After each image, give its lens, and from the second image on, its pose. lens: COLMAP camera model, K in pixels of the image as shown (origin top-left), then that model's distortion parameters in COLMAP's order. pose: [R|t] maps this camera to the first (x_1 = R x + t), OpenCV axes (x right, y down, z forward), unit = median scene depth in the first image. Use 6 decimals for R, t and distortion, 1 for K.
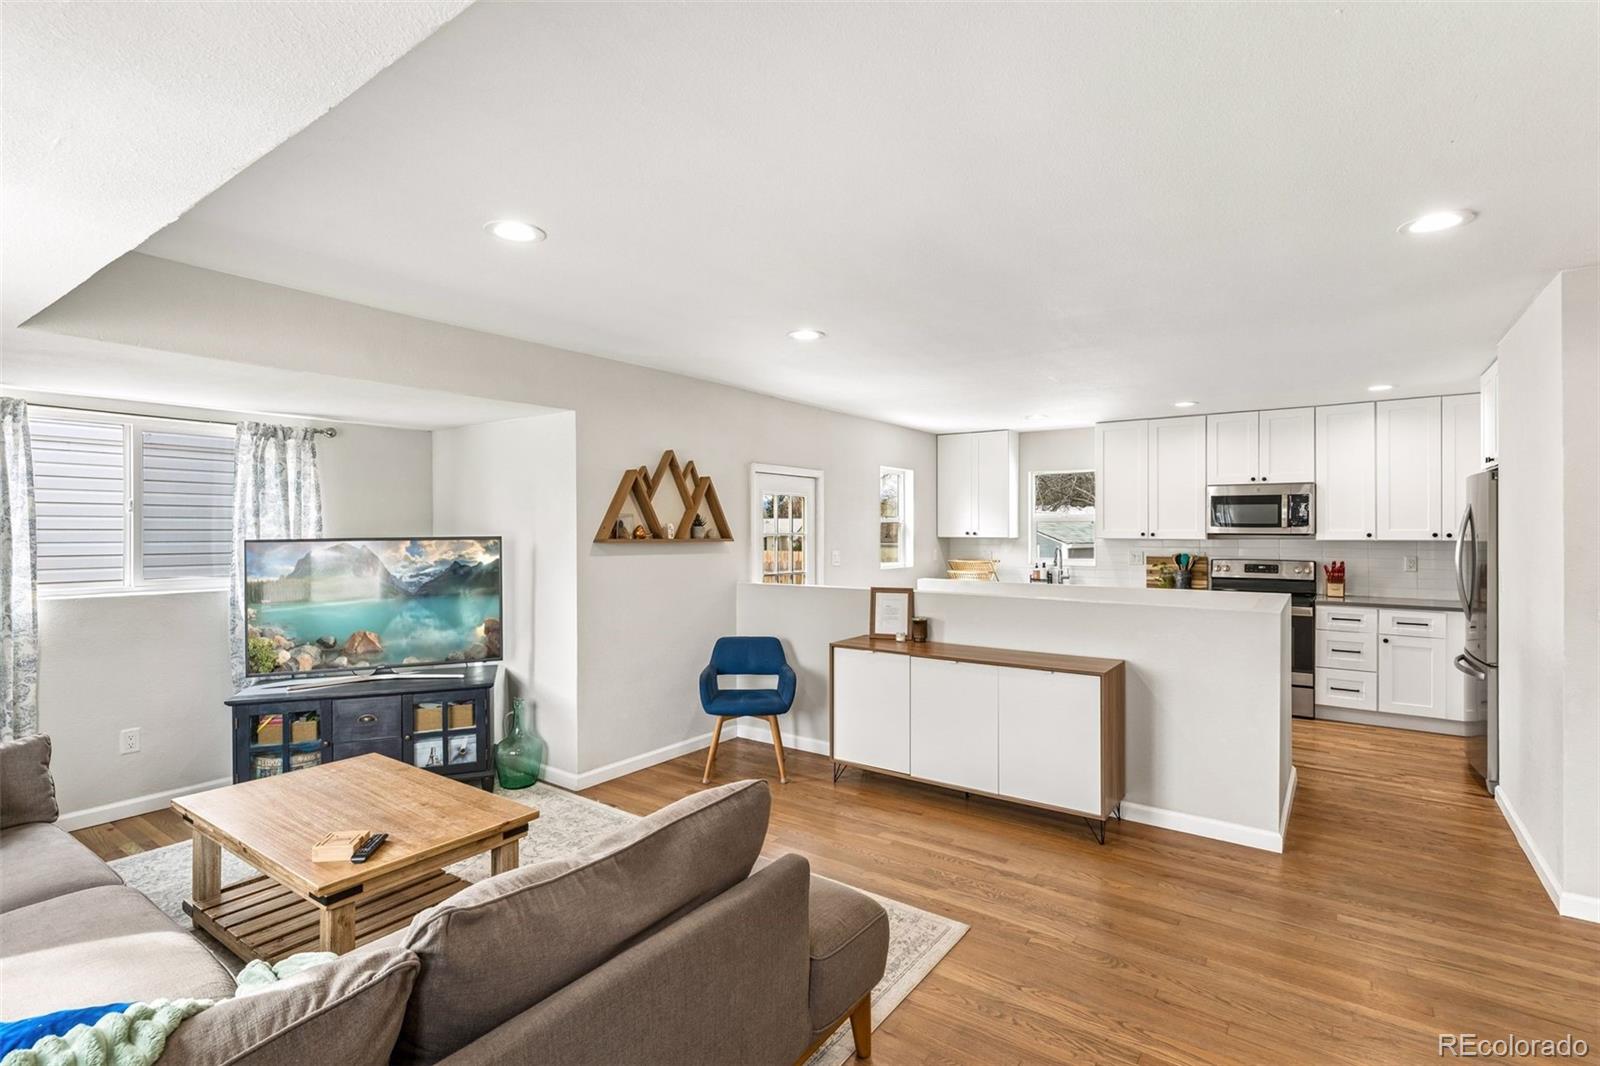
lens RADIAL K [[757.1, 0, 800.0], [0, 757.1, 533.0], [0, 0, 1]] dist [0.001352, 0.000195]
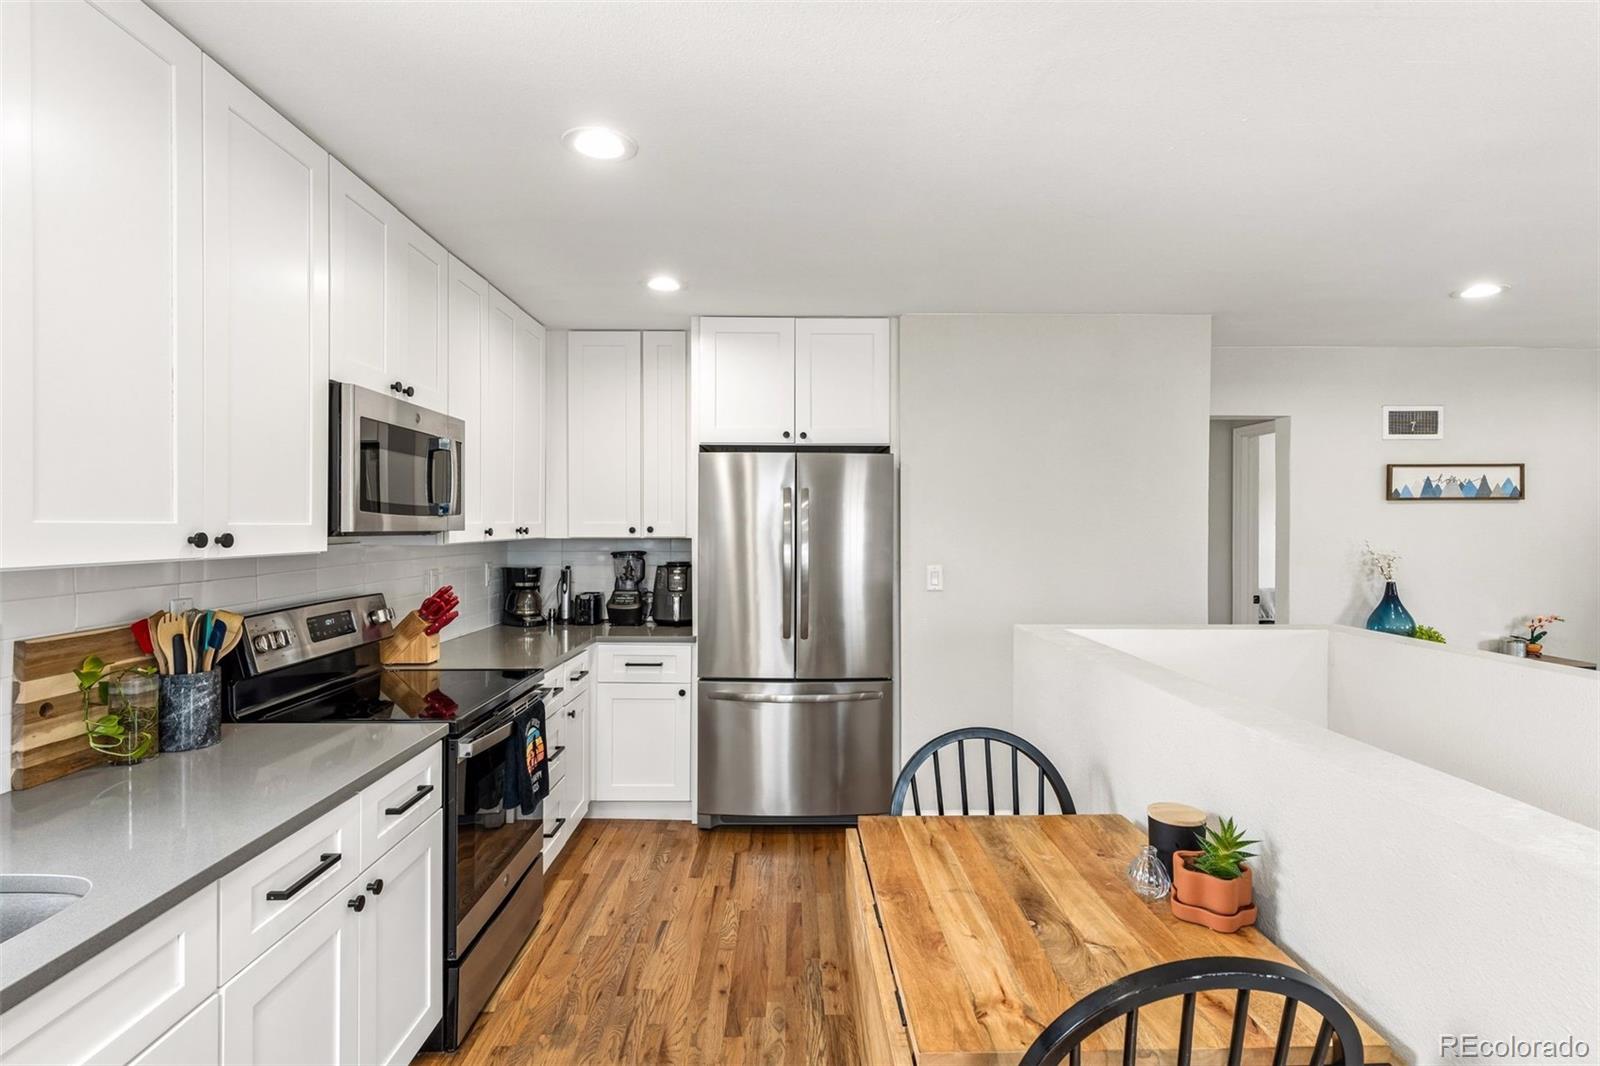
lens RADIAL K [[799.0, 0, 803.5], [0, 799.0, 530.1], [0, 0, 1]] dist [0.005172, 0.000734]
pose [[-0.599103, -0.006260, 0.800647, 0.167351], [0.003694, 0.999937, 0.010583, -0.003537], [-0.800663, 0.009298, -0.599043, 1.132745]]
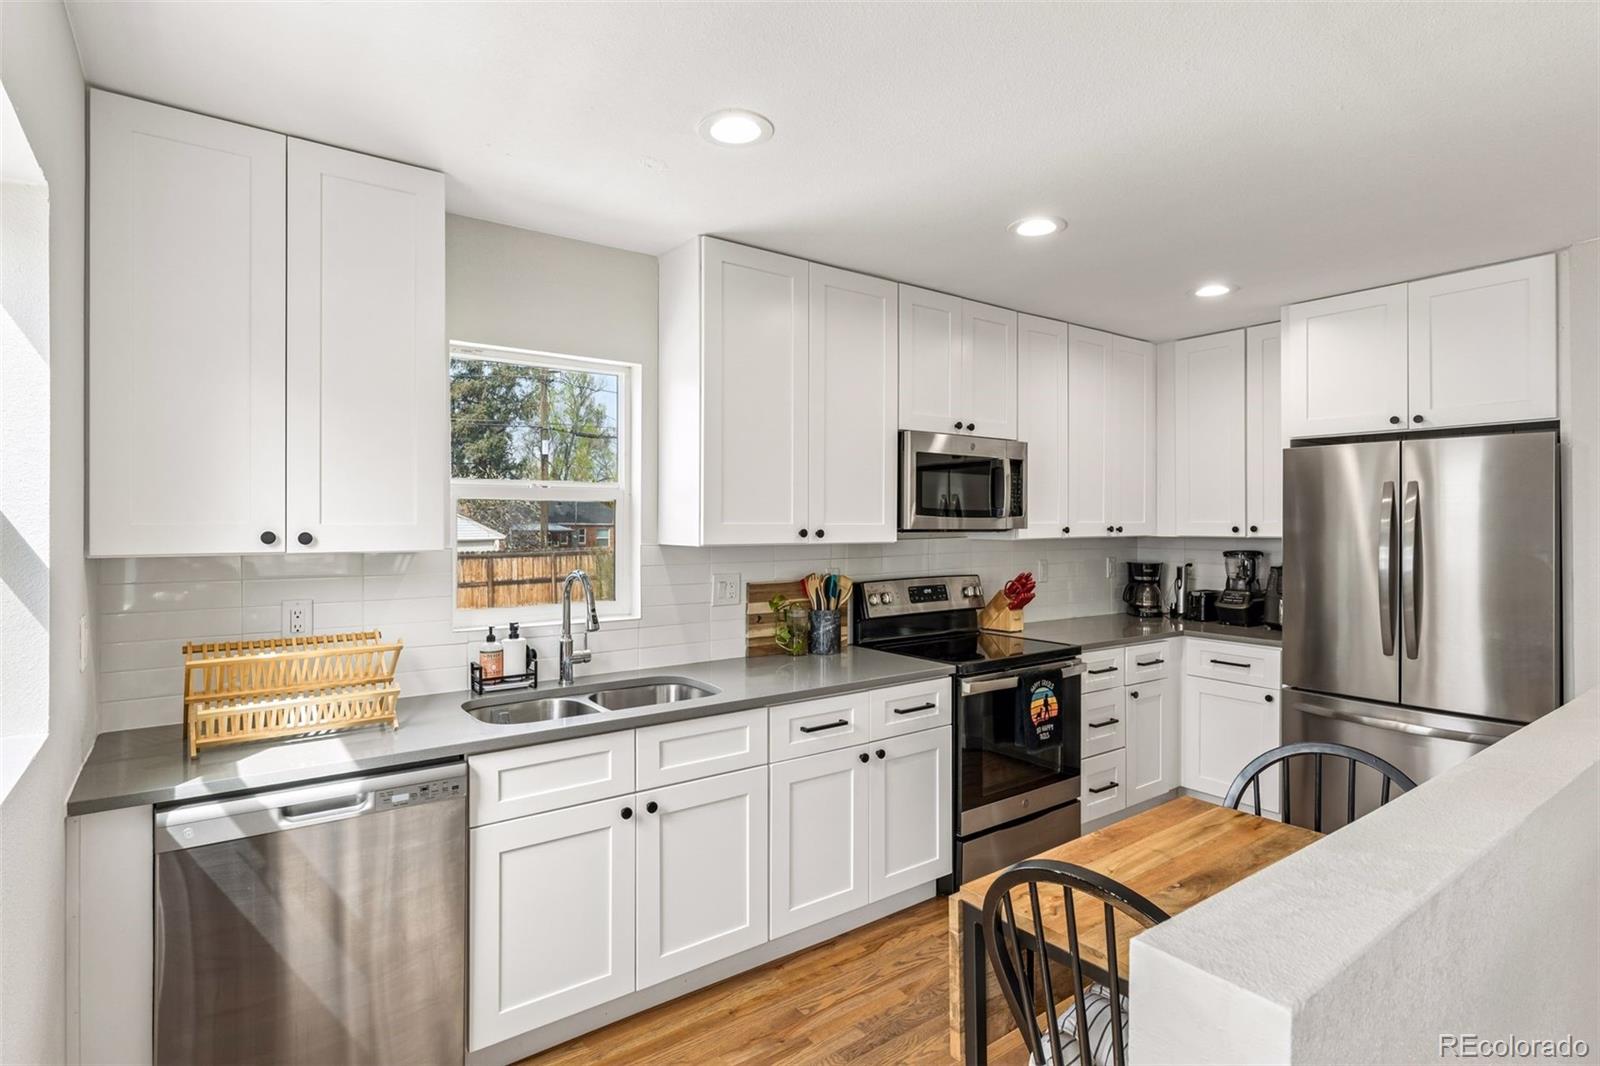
lens RADIAL K [[817.0, 0, 807.7], [0, 817.0, 520.1], [0, 0, 1]] dist [-0.004519, -0.000277]
pose [[0.299318, 0.001466, 0.954152, 0.028854], [0.005563, 0.999979, -0.003281, -0.004499], [-0.954137, 0.006290, 0.299304, 0.979078]]
